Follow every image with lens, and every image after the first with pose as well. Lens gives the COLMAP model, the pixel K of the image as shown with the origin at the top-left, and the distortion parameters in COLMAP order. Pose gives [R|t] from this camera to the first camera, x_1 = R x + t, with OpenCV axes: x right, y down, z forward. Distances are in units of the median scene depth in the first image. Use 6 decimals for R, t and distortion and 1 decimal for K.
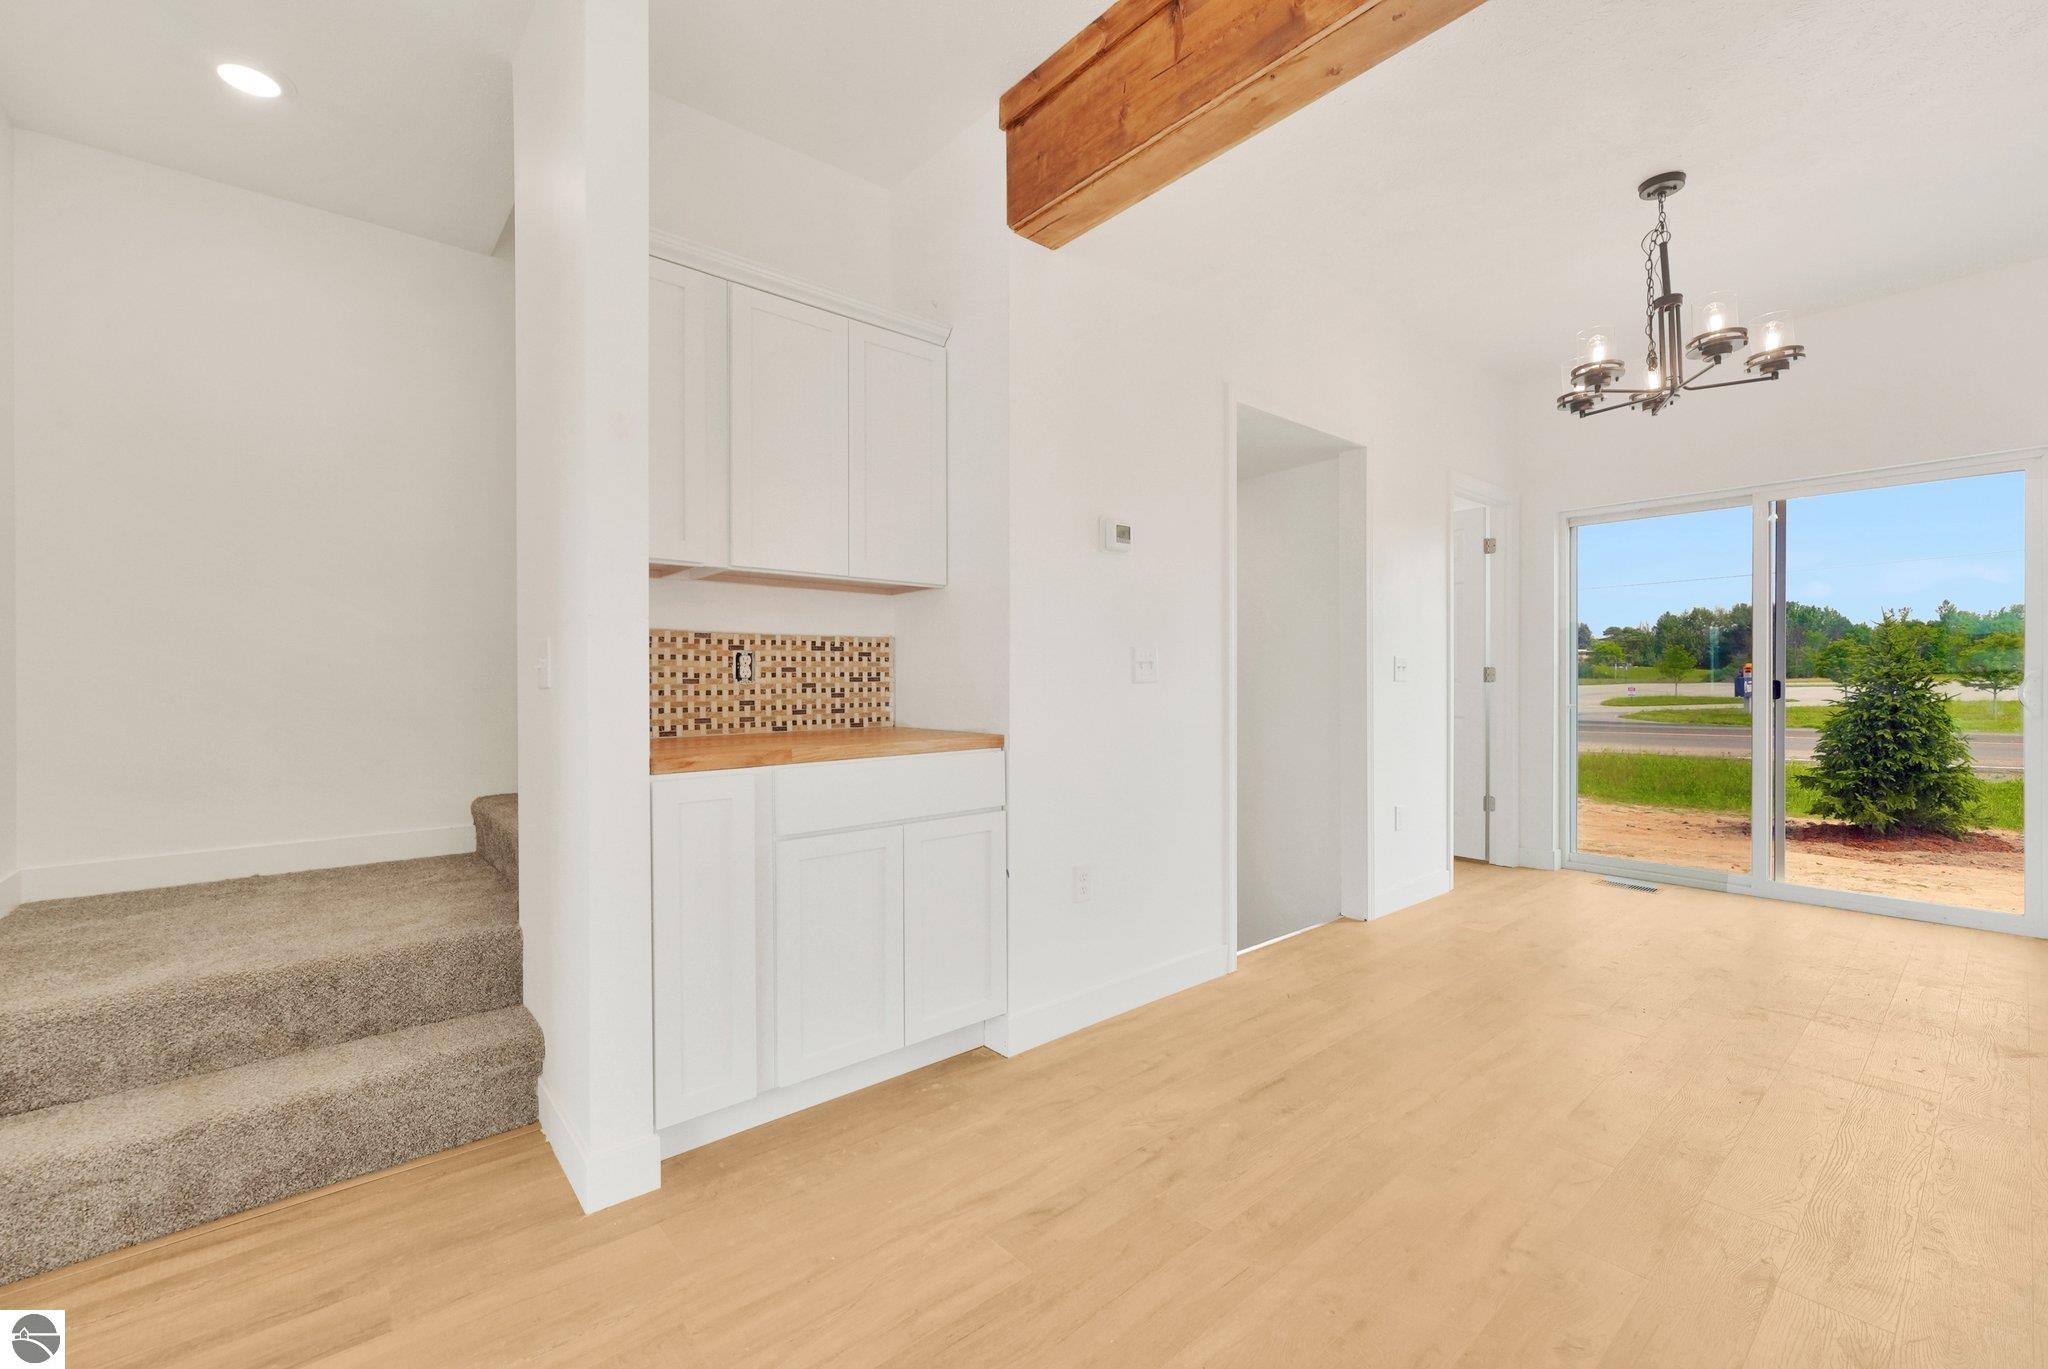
lens RADIAL K [[851.4, 0, 1032.1], [0, 851.4, 681.9], [0, 0, 1]] dist [-0.002724, -0.000324]
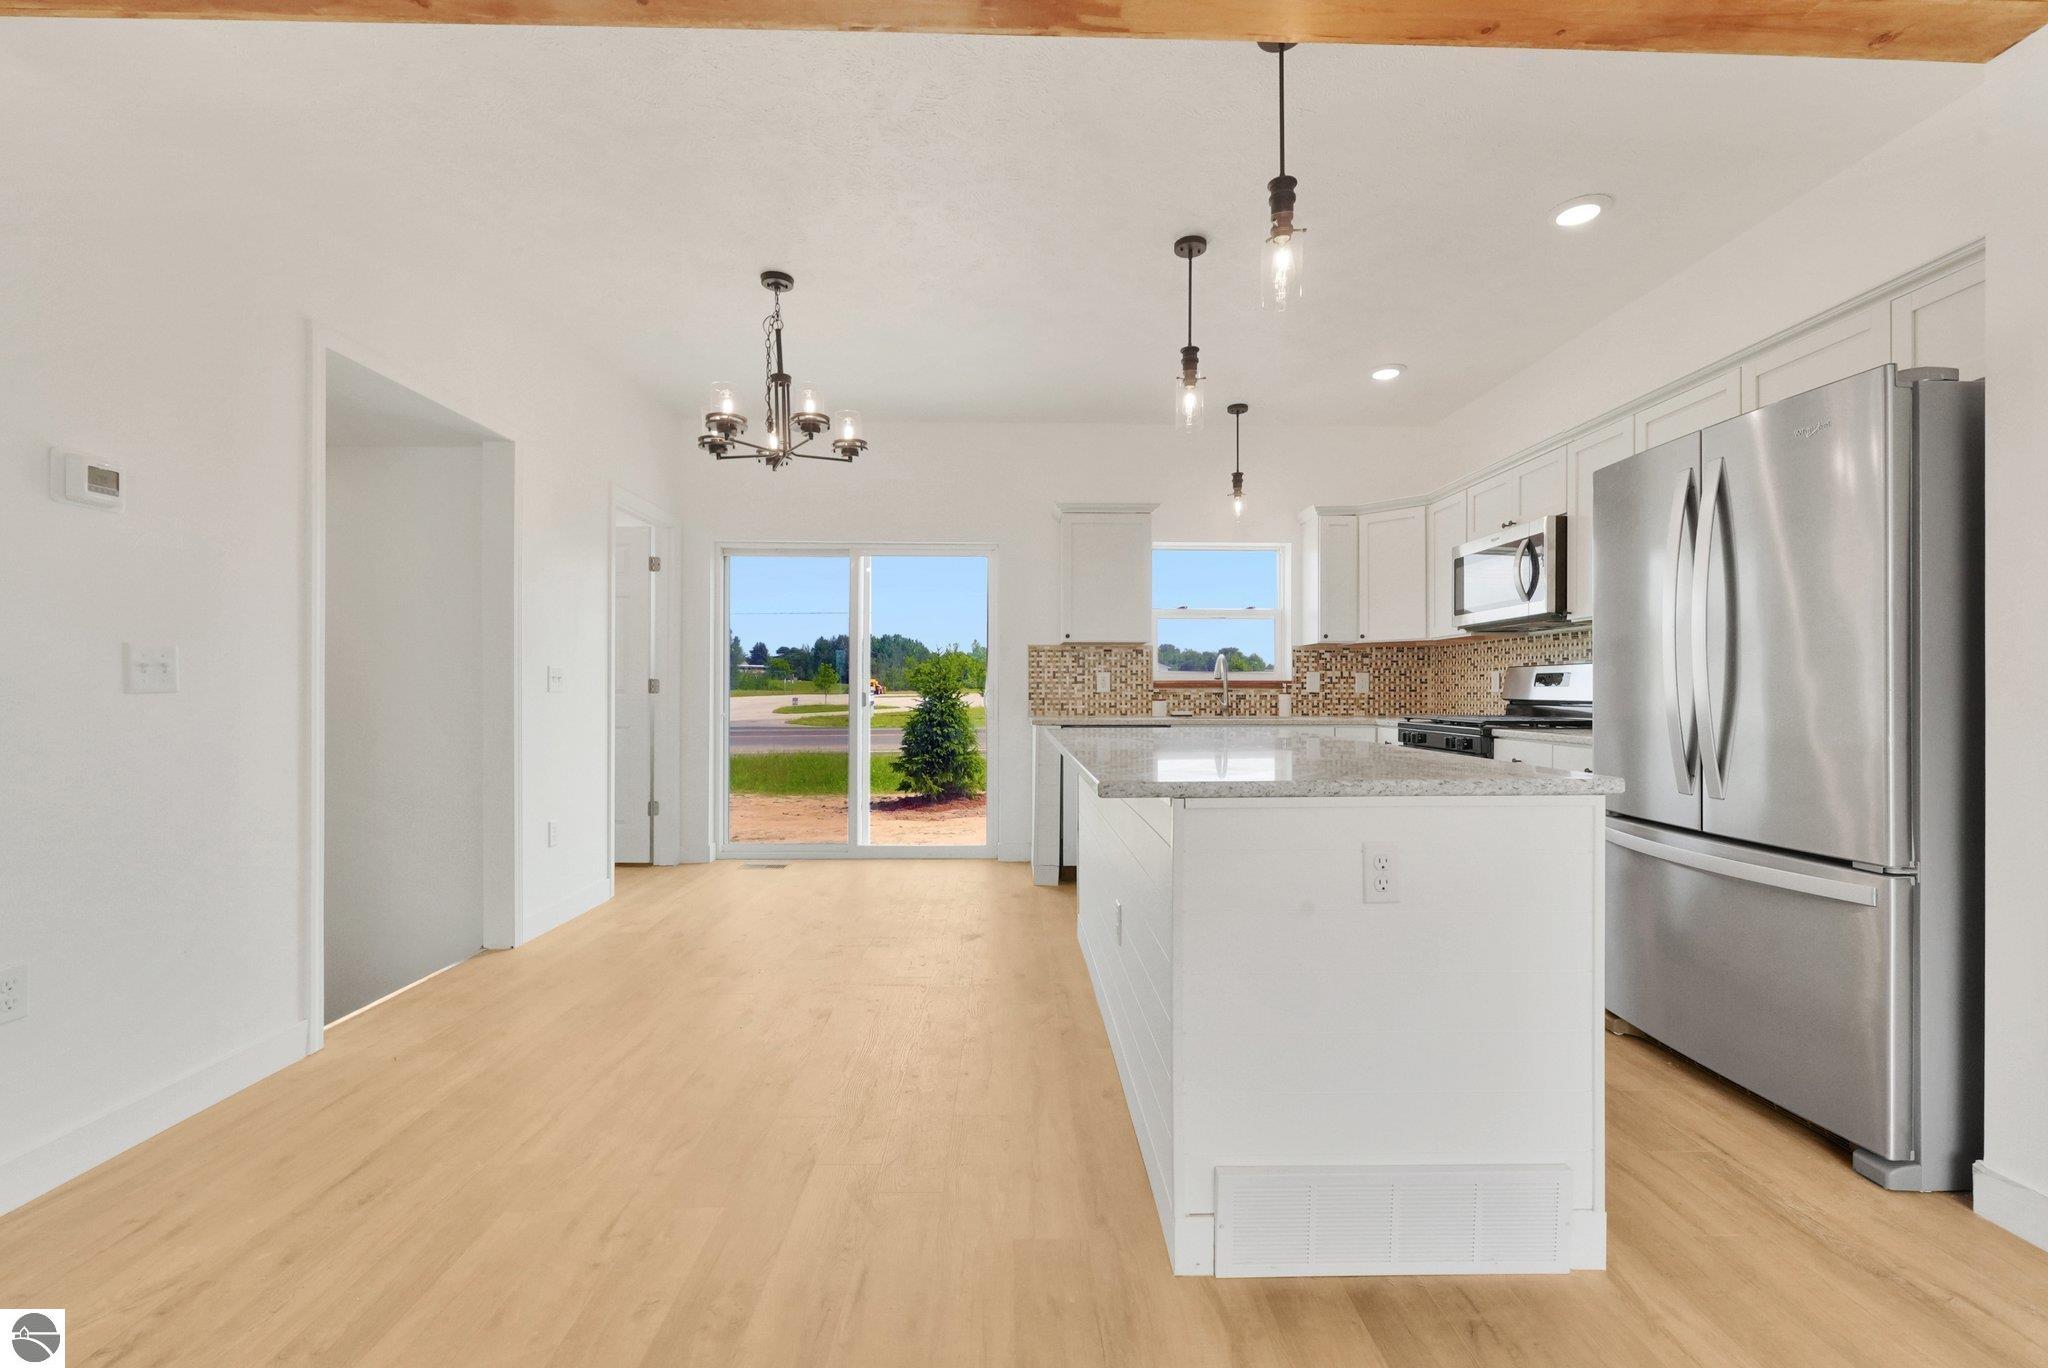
lens RADIAL K [[832.8, 0, 1032.1], [0, 832.8, 691.8], [0, 0, 1]] dist [-0.001875, 0.000033]
pose [[0.629735, 0.003843, 0.776801, 0.041606], [-0.002830, 0.999992, -0.002653, -0.000034], [-0.776805, -0.000528, 0.629741, -0.018689]]
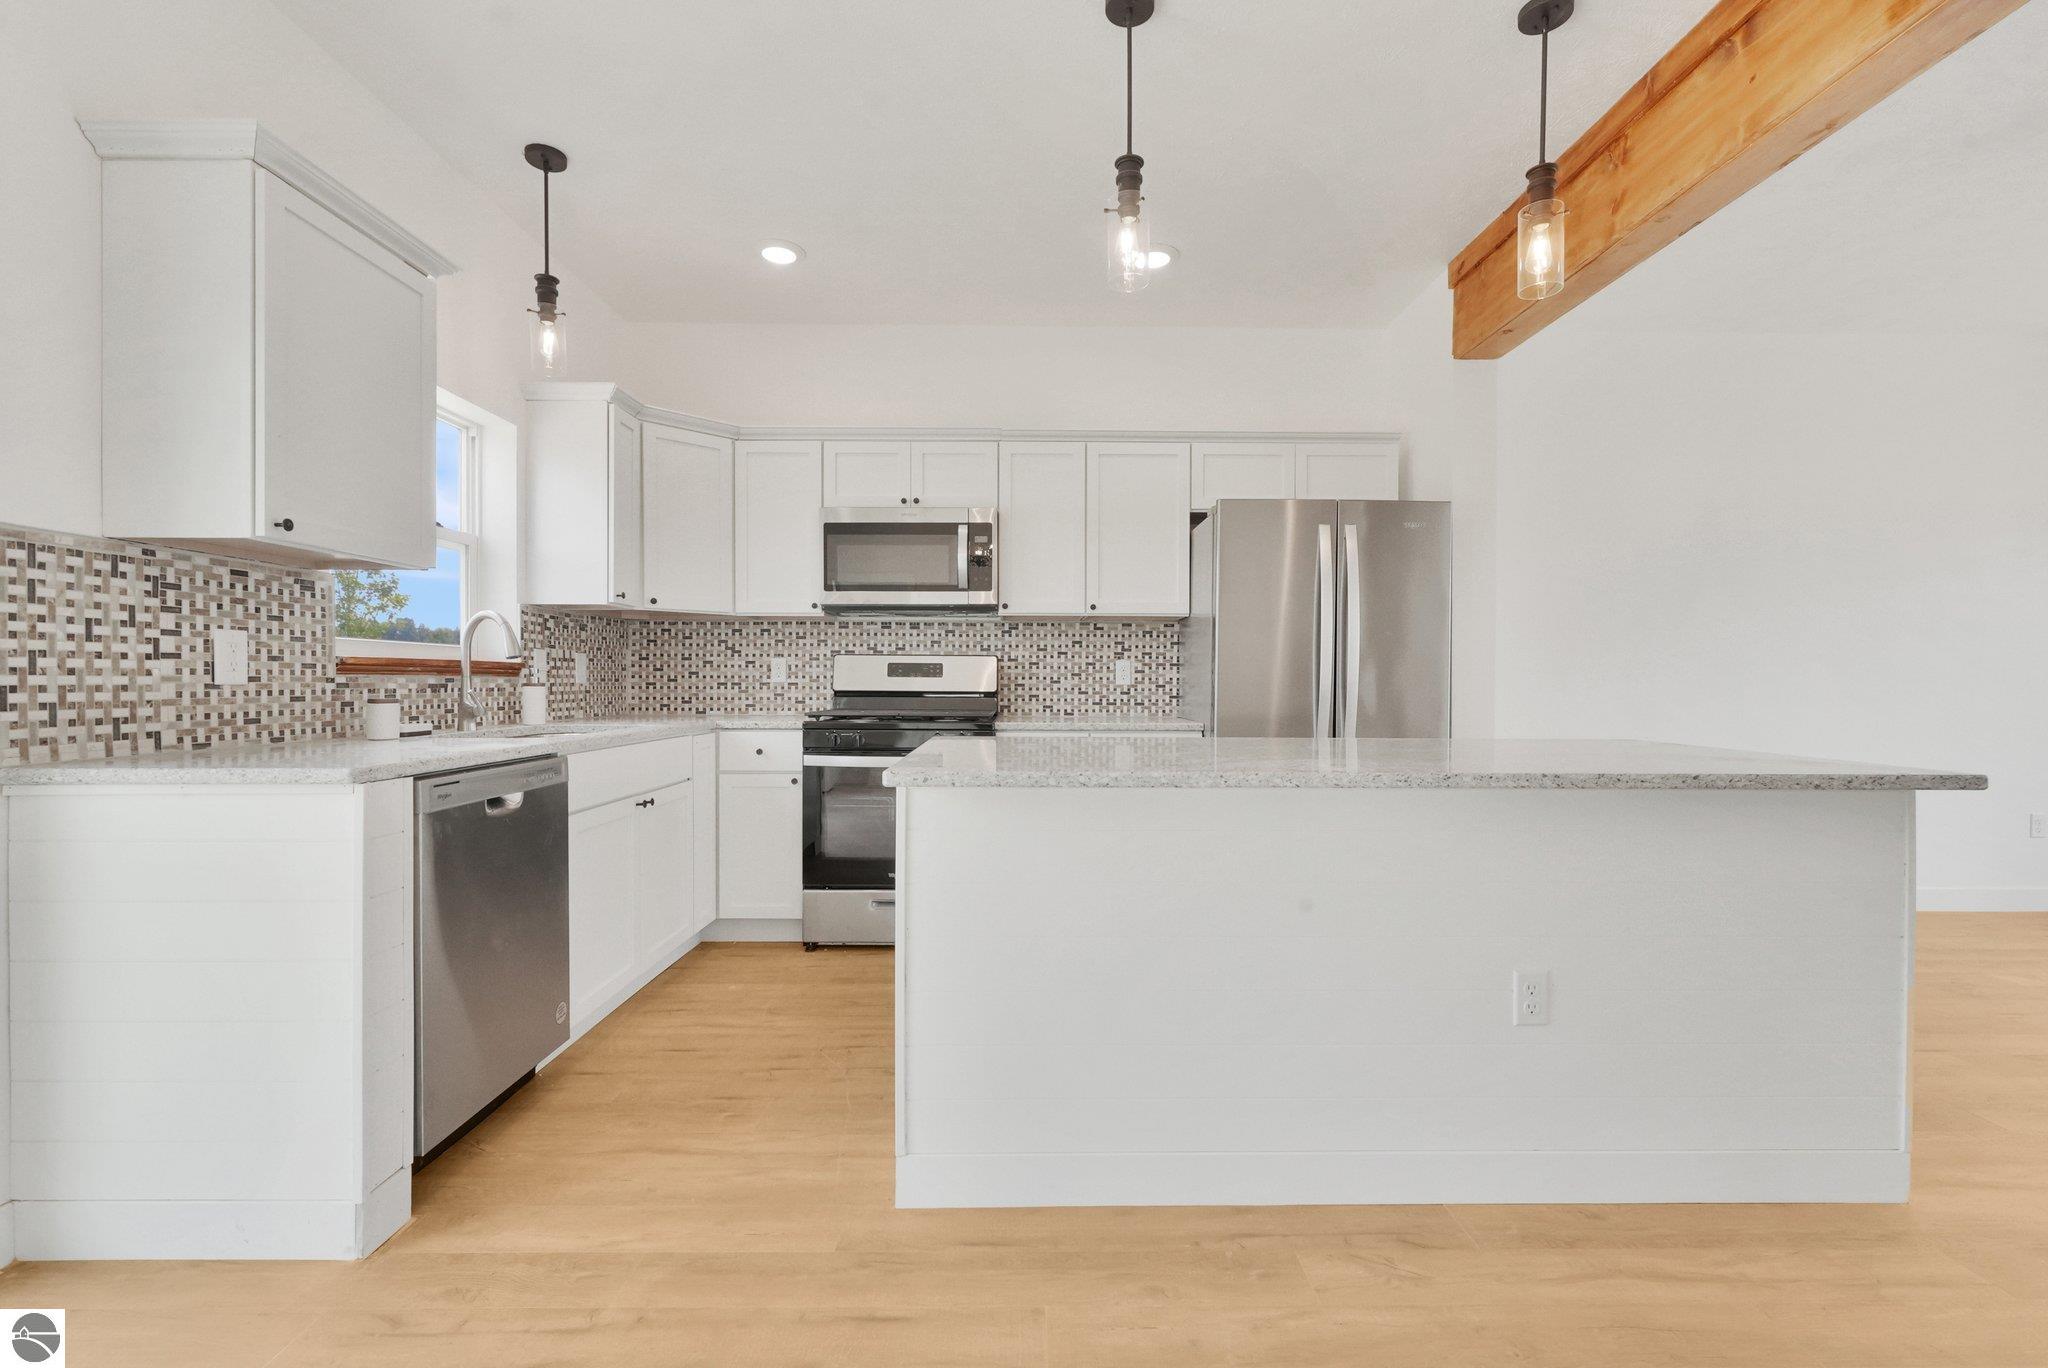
lens RADIAL K [[886.7, 0, 1032.8], [0, 886.7, 689.2], [0, 0, 1]] dist [-0.000971, -0.000198]
pose [[-0.766292, -0.005278, 0.642471, 0.460801], [-0.001116, 0.999976, 0.006885, -0.004313], [-0.642491, 0.004559, -0.766279, 0.870314]]
